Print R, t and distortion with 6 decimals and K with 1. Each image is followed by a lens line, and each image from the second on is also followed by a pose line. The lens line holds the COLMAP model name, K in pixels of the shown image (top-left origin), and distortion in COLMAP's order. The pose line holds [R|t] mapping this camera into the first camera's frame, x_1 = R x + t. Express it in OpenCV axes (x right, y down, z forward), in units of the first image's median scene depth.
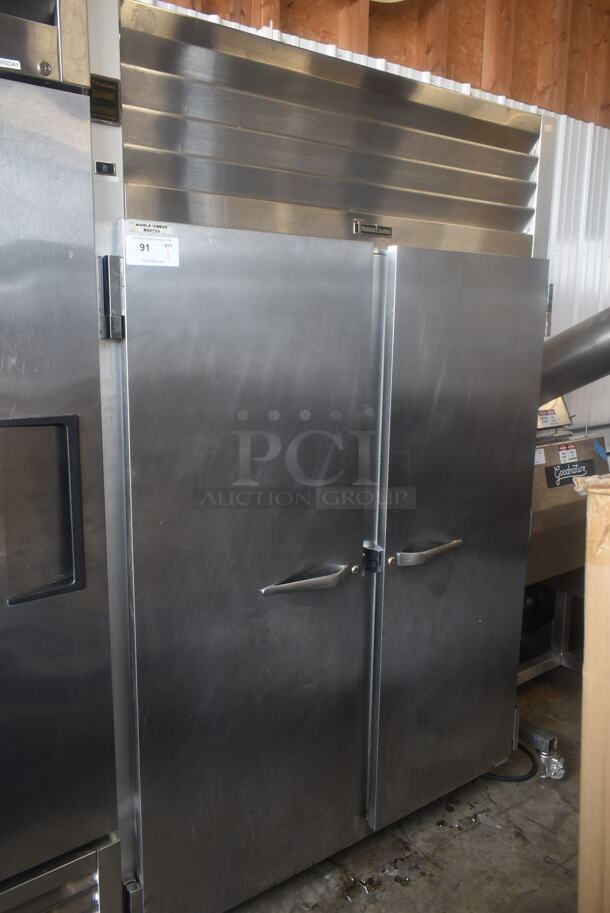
lens RADIAL K [[709.0, 0, 300.2], [0, 709.0, 455.1], [0, 0, 1]] dist [-0.021213, 0.012911]
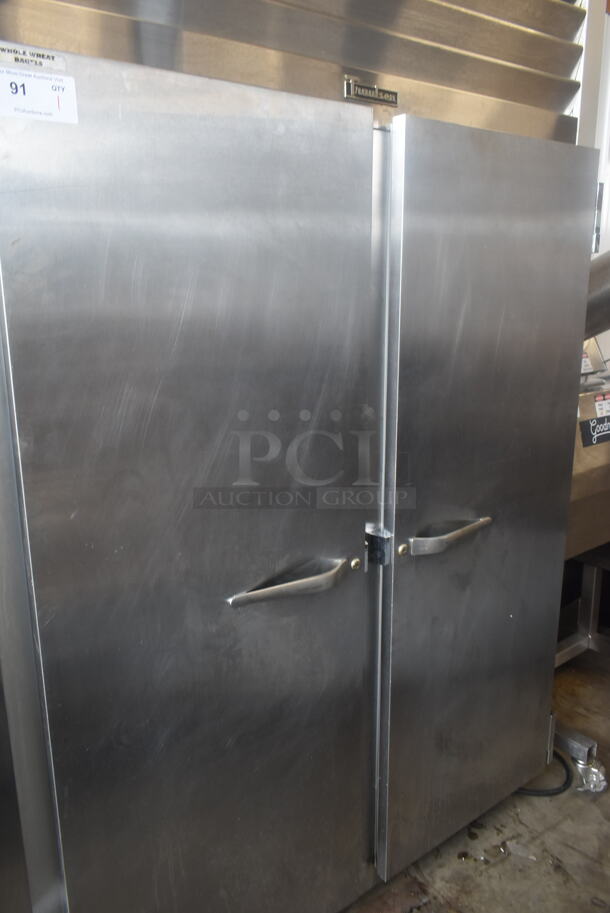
lens RADIAL K [[709.0, 0, 300.2], [0, 709.0, 455.1], [0, 0, 1]] dist [-0.021213, 0.012911]
pose [[0.999601, -0.025146, 0.012853, 0.009744], [0.024417, 0.998242, 0.054011, 0.003875], [-0.014189, -0.053675, 0.998458, 0.206589]]
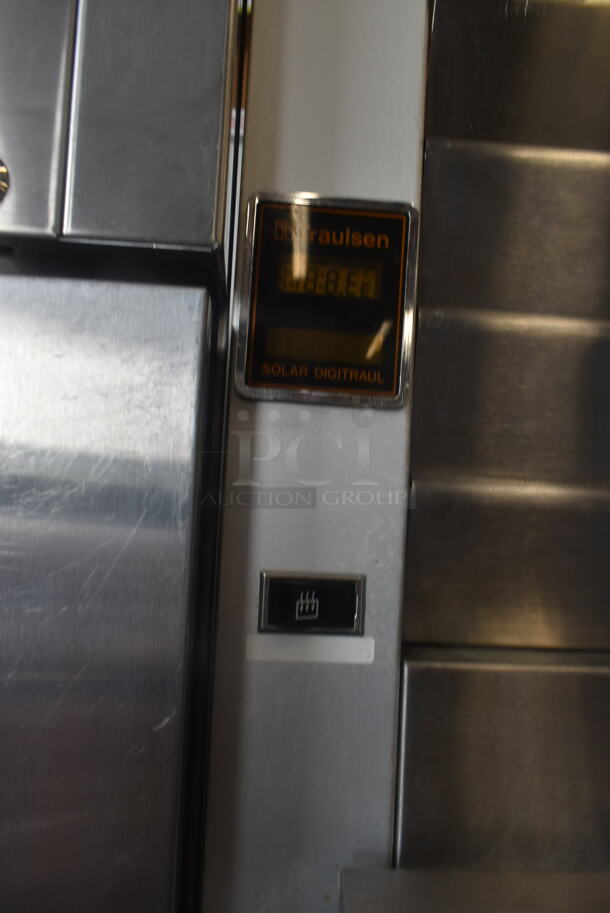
lens RADIAL K [[709.0, 0, 300.2], [0, 709.0, 455.1], [0, 0, 1]] dist [-0.021213, 0.012911]
pose [[0.759194, -0.011471, -0.650763, -0.082056], [-0.165435, 0.963606, -0.209986, -0.235501], [0.629488, 0.267079, 0.729667, 0.486221]]
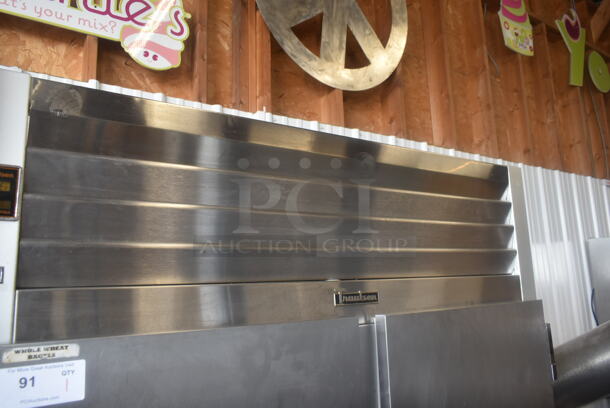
lens RADIAL K [[473.7, 0, 305.0], [0, 473.7, 204.0], [0, 0, 1]] dist [-0.021213, 0.012911]
pose [[0.998422, -0.052333, -0.020348, 0.043019], [0.041673, 0.933513, -0.356115, -0.167114], [0.037631, 0.354705, 0.934221, 0.305161]]
